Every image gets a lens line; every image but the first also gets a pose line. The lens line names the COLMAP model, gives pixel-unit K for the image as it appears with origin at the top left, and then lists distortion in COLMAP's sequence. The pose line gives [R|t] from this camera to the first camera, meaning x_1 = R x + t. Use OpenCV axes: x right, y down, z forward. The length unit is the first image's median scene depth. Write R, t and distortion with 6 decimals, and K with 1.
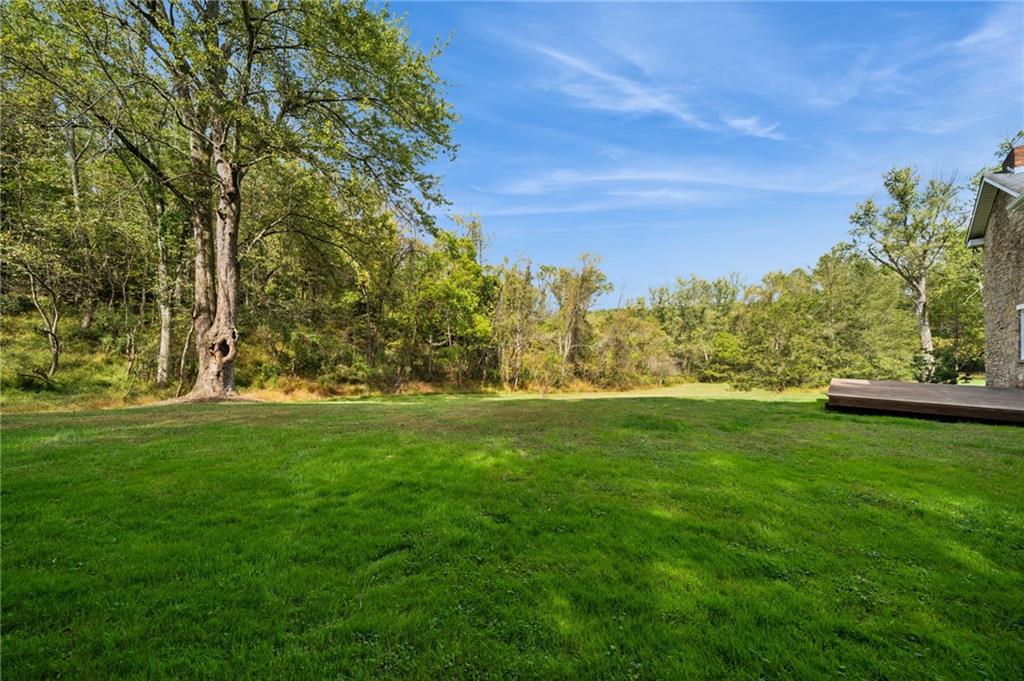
lens RADIAL K [[345.5, 0, 512.0], [0, 345.5, 340.5], [0, 0, 1]] dist [0.001192, -0.000110]
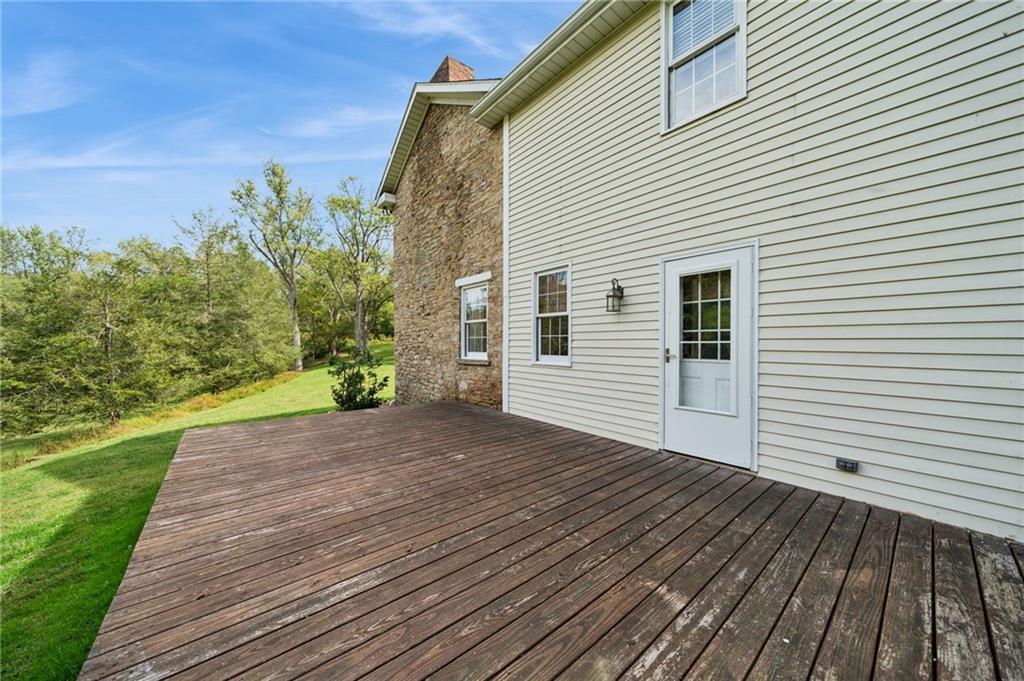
lens RADIAL K [[345.5, 0, 512.0], [0, 345.5, 340.5], [0, 0, 1]] dist [0.001192, -0.000110]
pose [[0.113805, -0.010540, 0.993447, 0.226560], [-0.015736, 0.999799, 0.012410, 0.002285], [-0.993378, -0.017045, 0.113616, 0.232040]]
